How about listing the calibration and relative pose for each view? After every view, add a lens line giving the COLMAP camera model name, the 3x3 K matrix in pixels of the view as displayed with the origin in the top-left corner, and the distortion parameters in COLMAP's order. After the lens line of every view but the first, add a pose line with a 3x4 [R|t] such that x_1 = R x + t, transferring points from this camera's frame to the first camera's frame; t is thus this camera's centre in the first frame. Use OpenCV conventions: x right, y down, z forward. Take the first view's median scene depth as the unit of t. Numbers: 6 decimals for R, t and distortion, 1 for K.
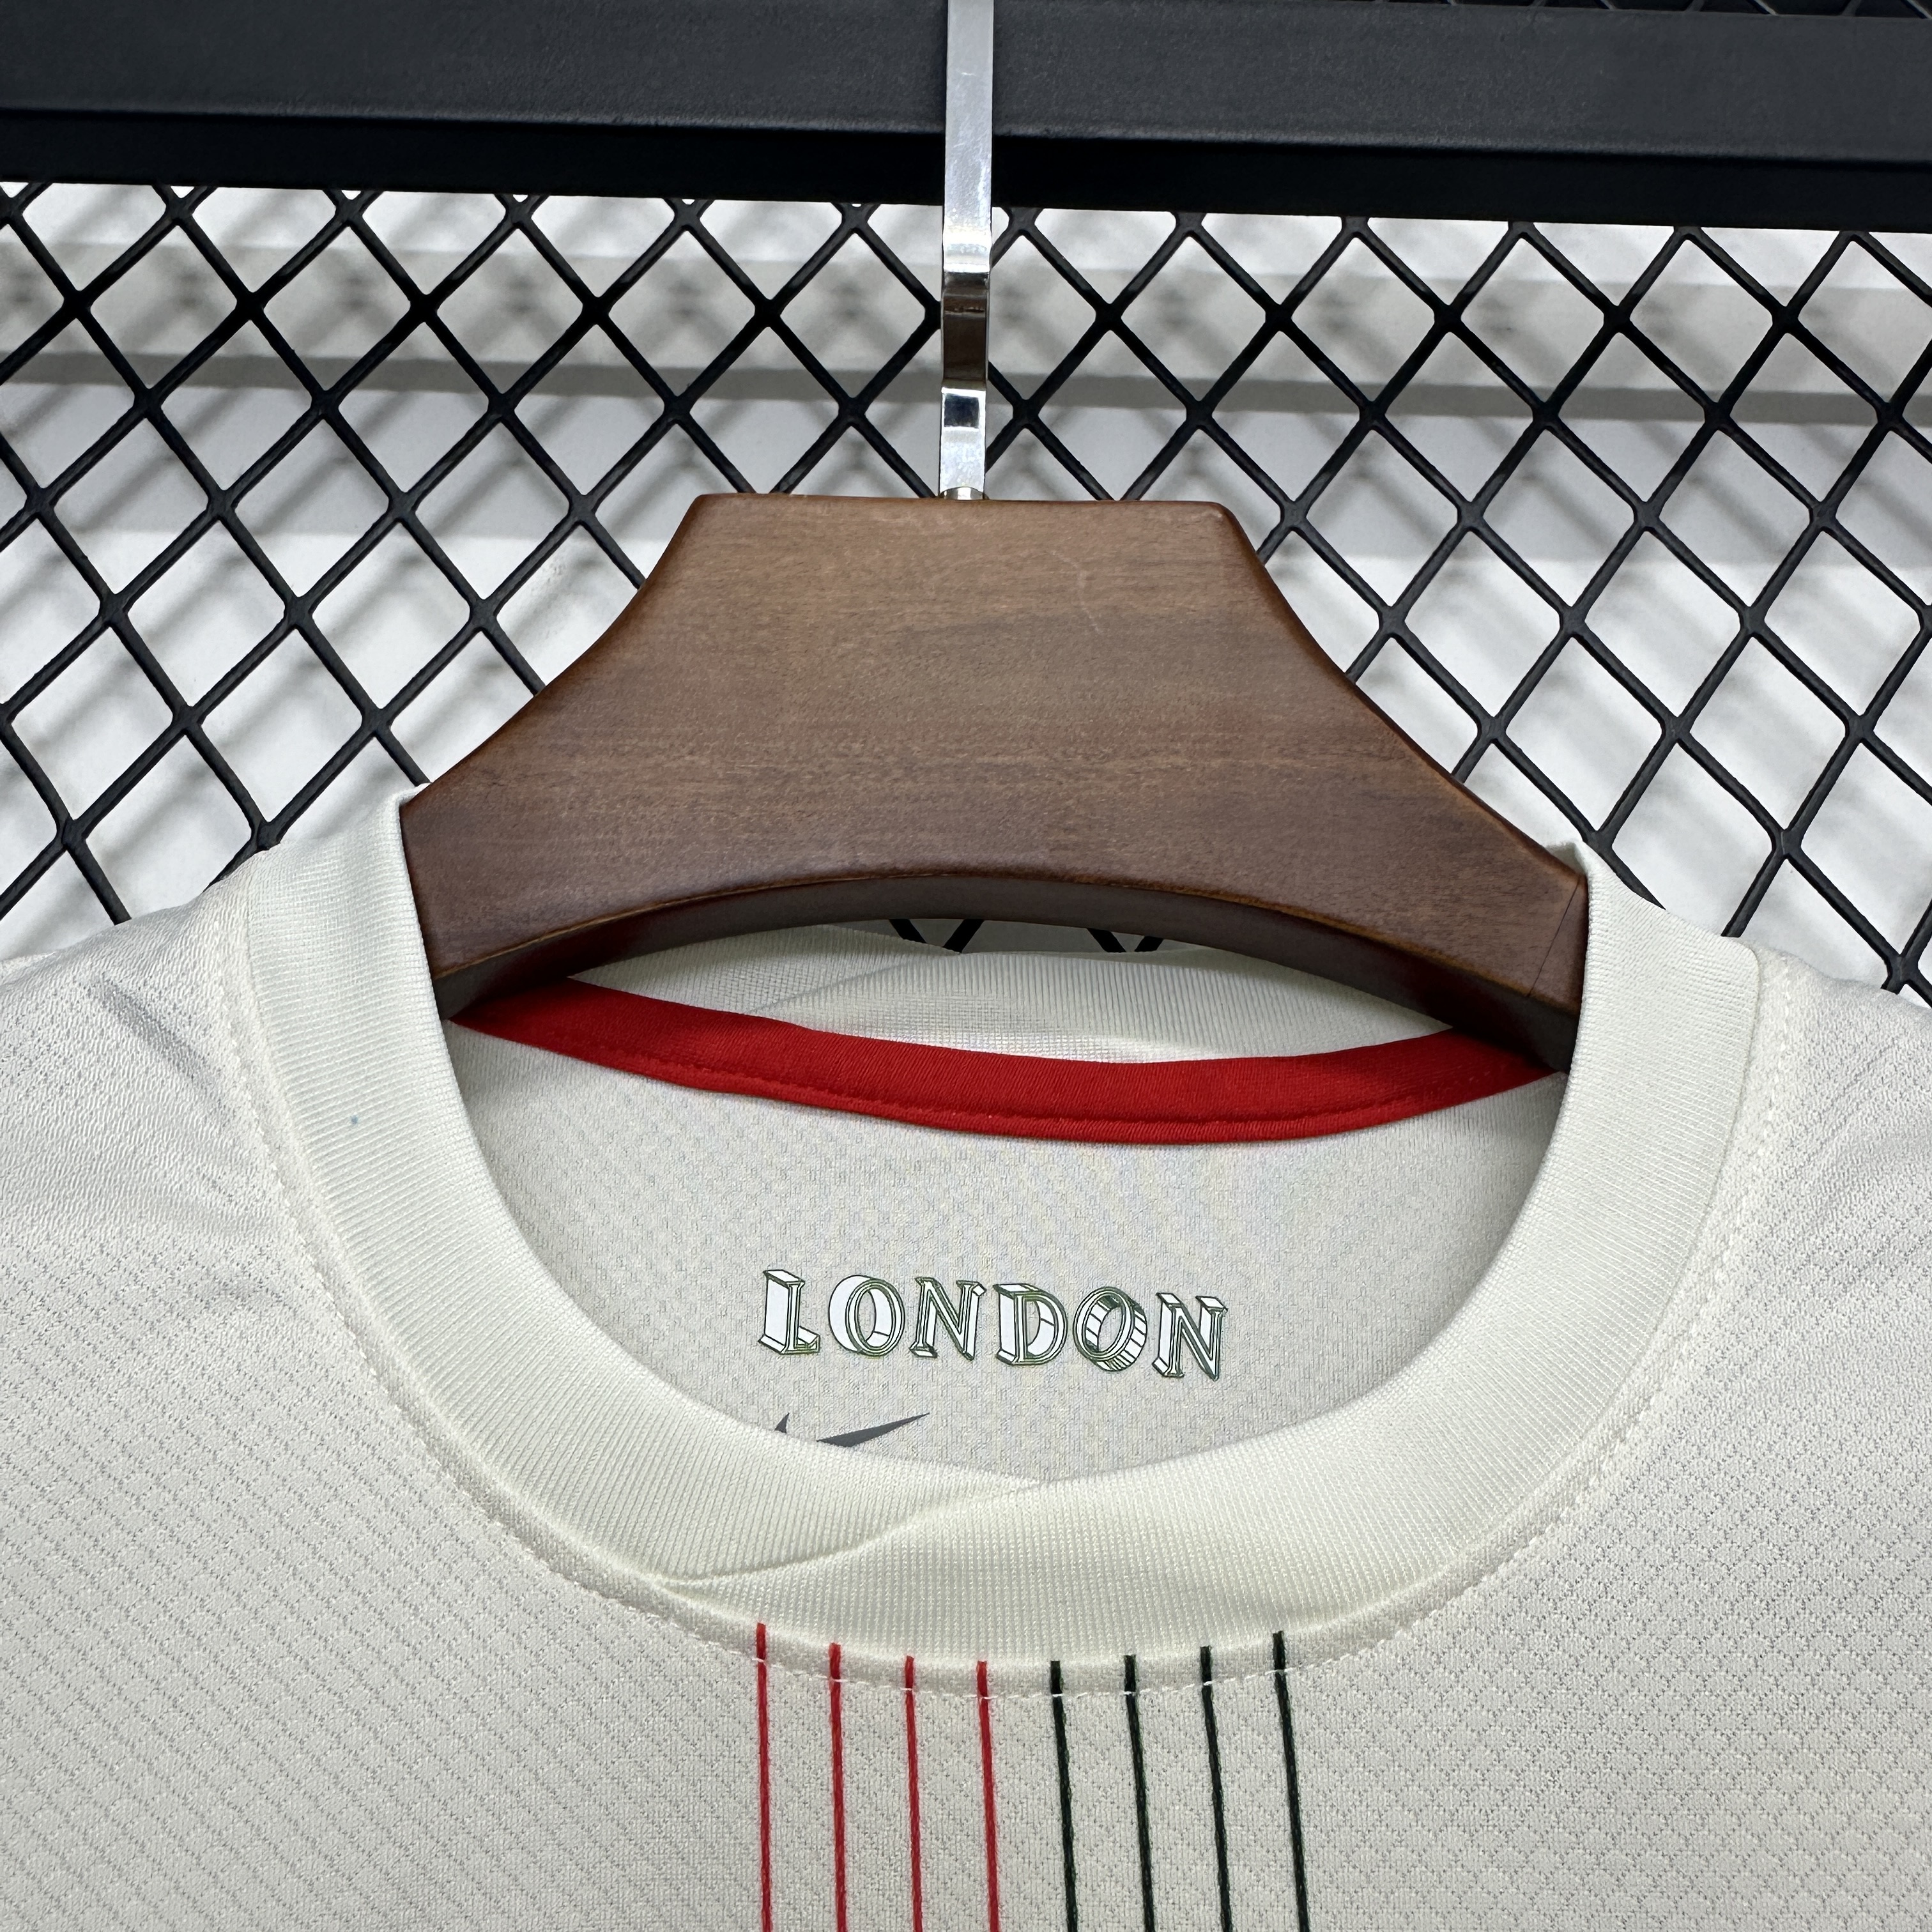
lens RADIAL K [[1848.6, 0, 969.0], [0, 1848.6, 995.9], [0, 0, 1]] dist [0.007281, -0.009494]
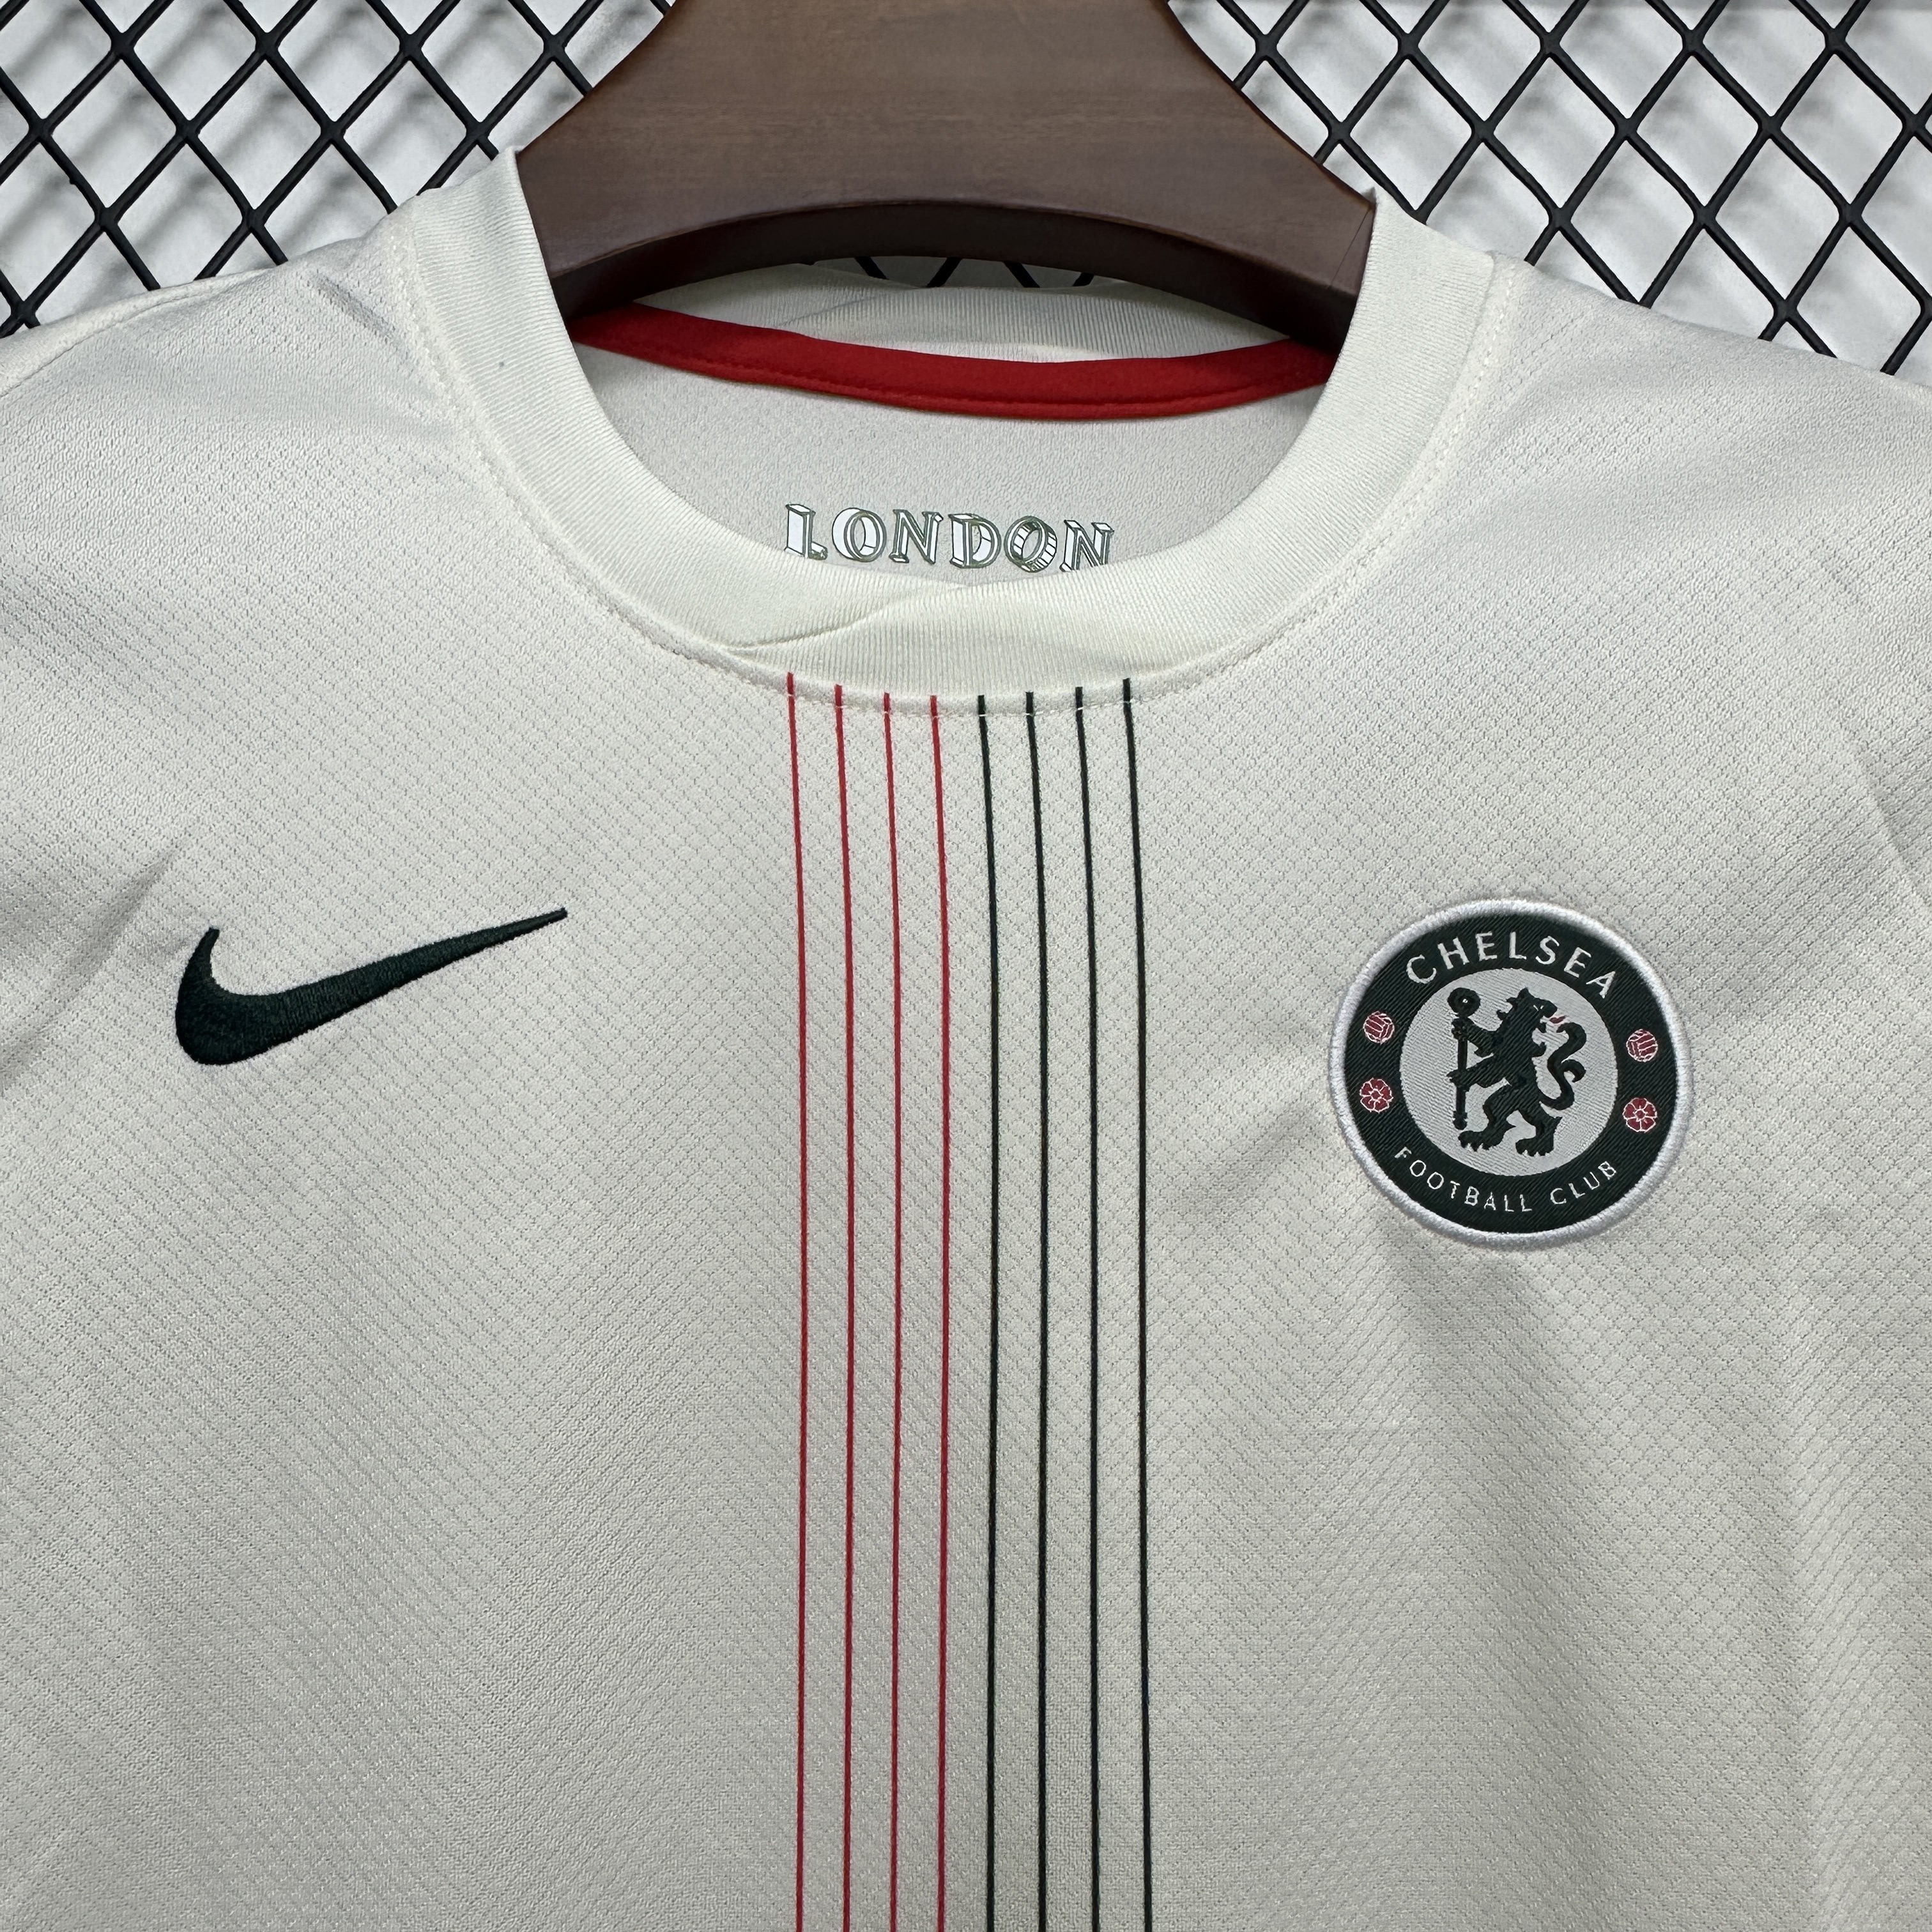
lens RADIAL K [[1848.6, 0, 969.0], [0, 1848.6, 995.9], [0, 0, 1]] dist [0.007281, -0.009494]
pose [[0.999929, -0.006145, -0.010214, 0.041586], [0.007745, 0.986284, 0.164875, 0.289064], [0.009061, -0.164942, 0.986262, -0.460926]]
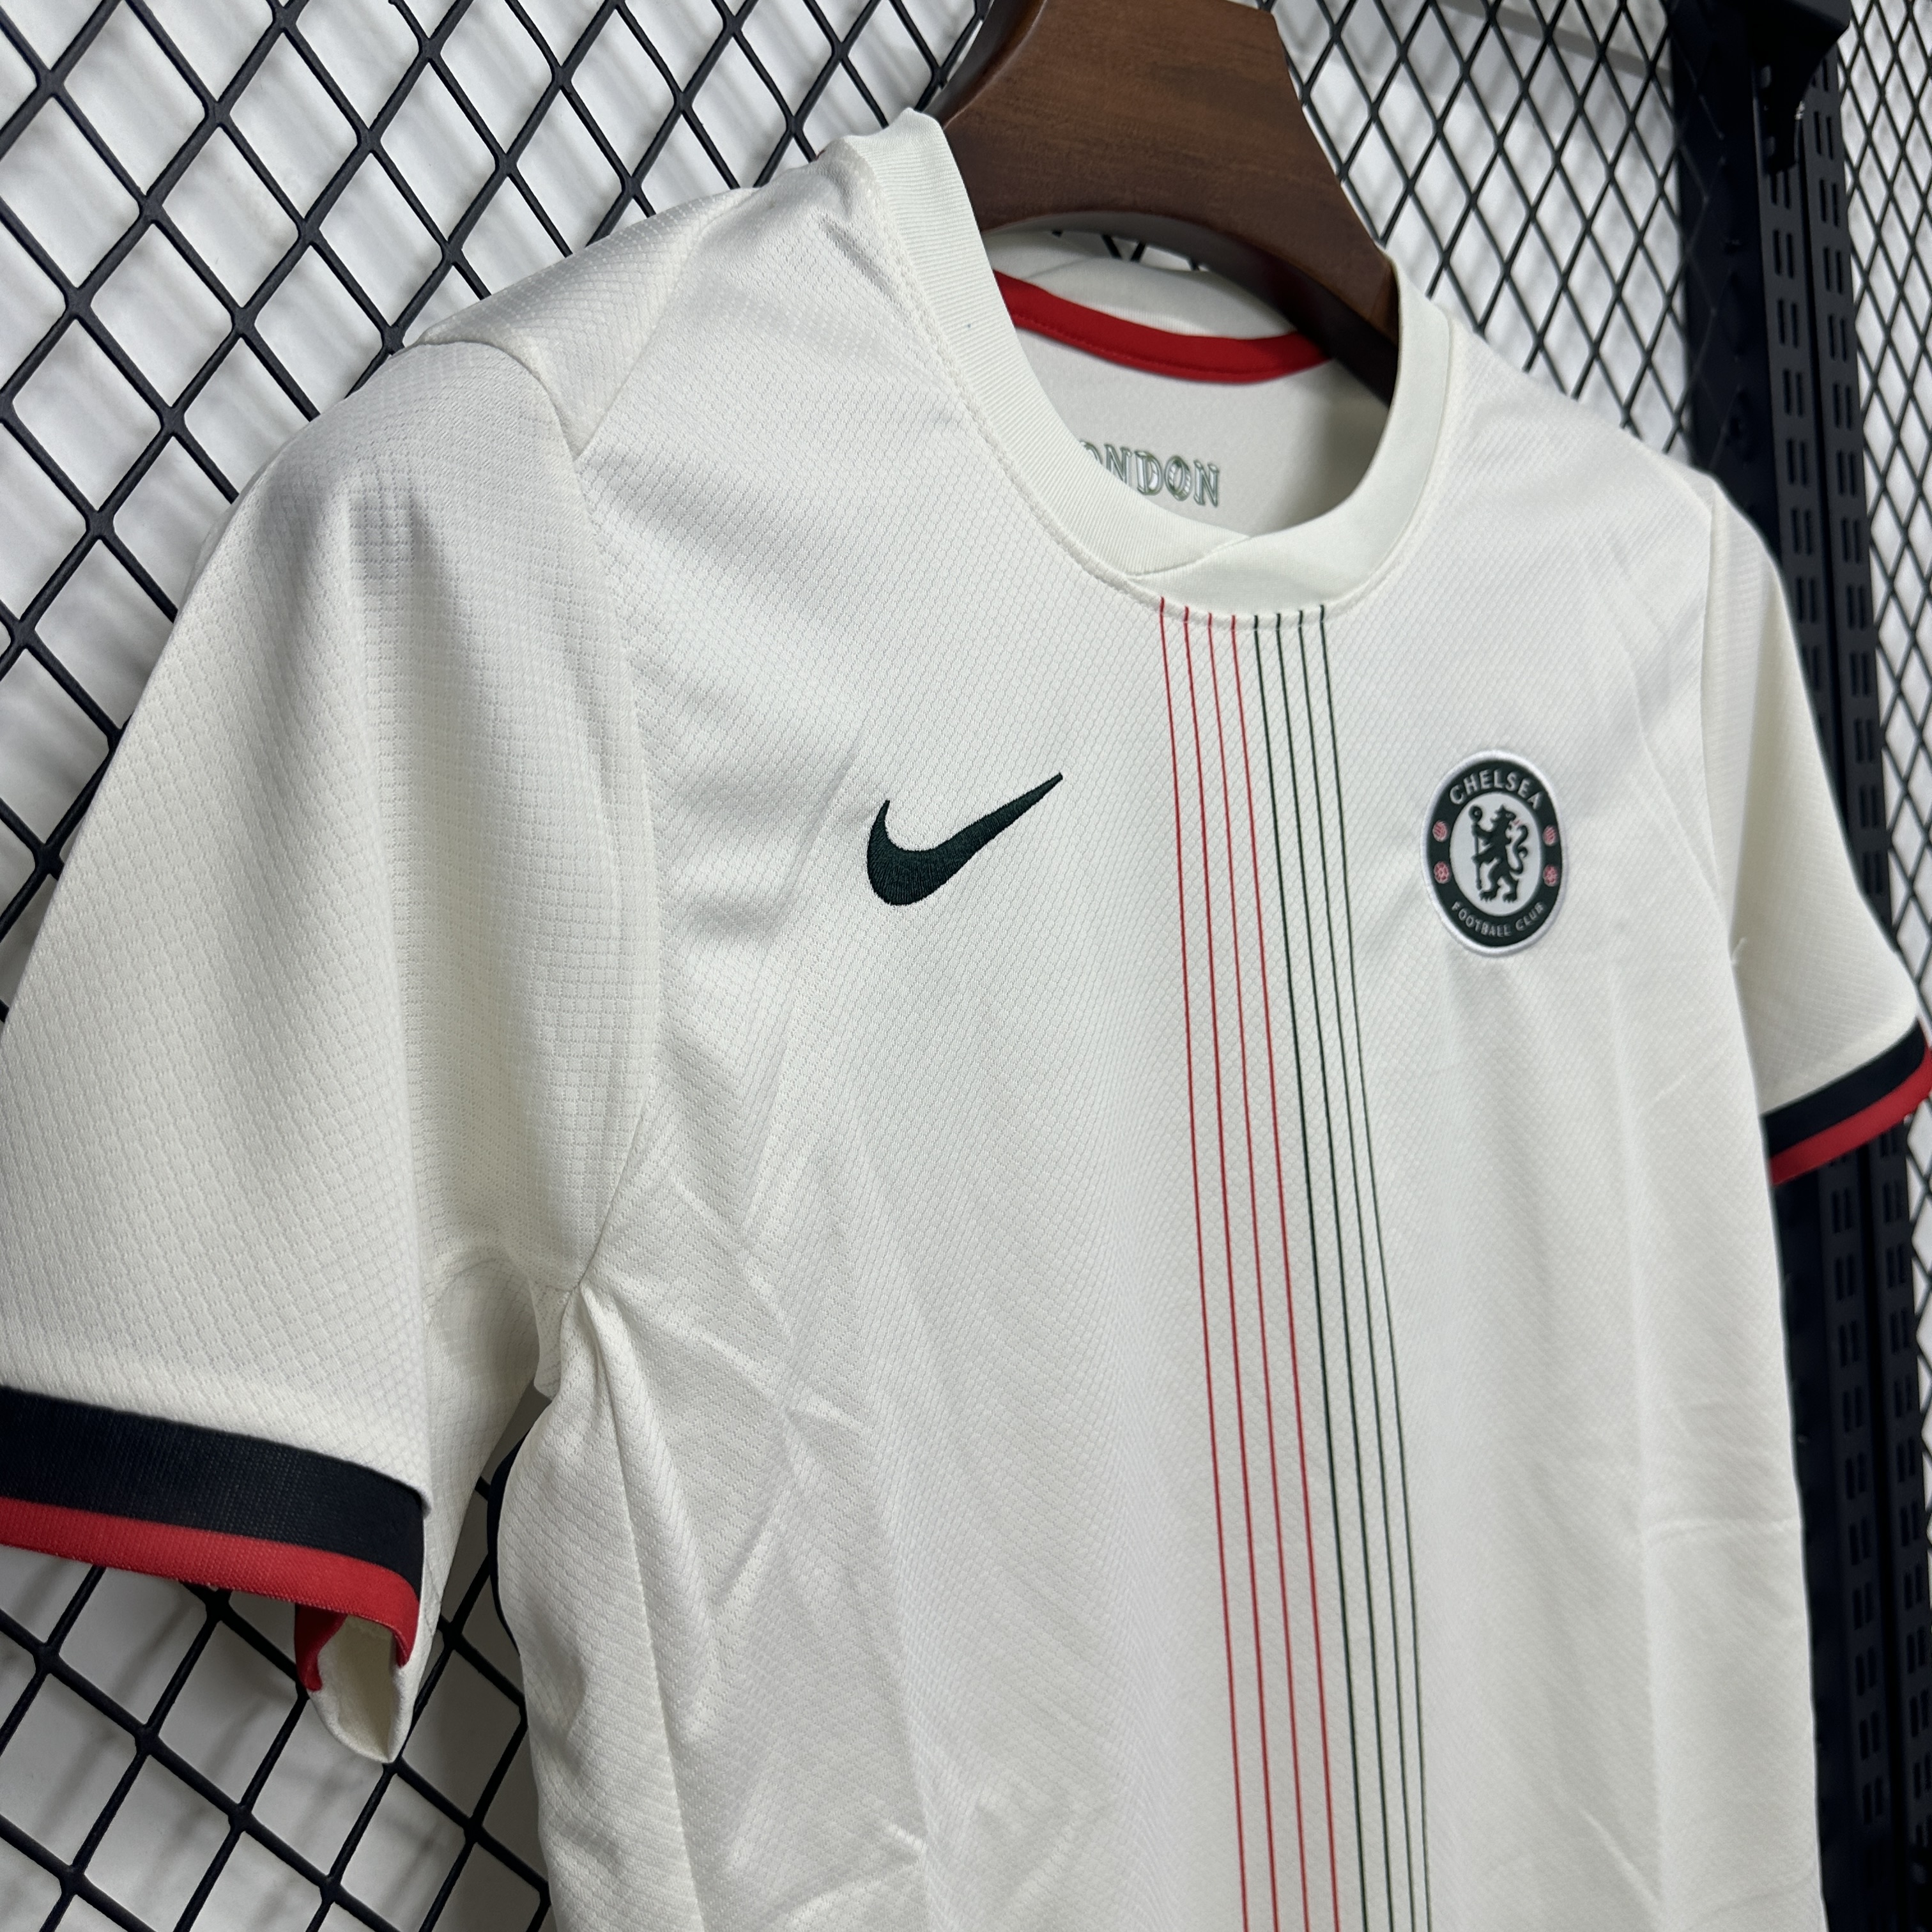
lens RADIAL K [[1907.3, 0, 974.6], [0, 1907.3, 1080.8], [0, 0, 1]] dist [0.049890, -0.015189]
pose [[0.795538, -0.130368, 0.591712, -1.394318], [-0.109916, 0.929323, 0.352530, 0.081375], [-0.595850, -0.345490, 0.724983, -0.574549]]
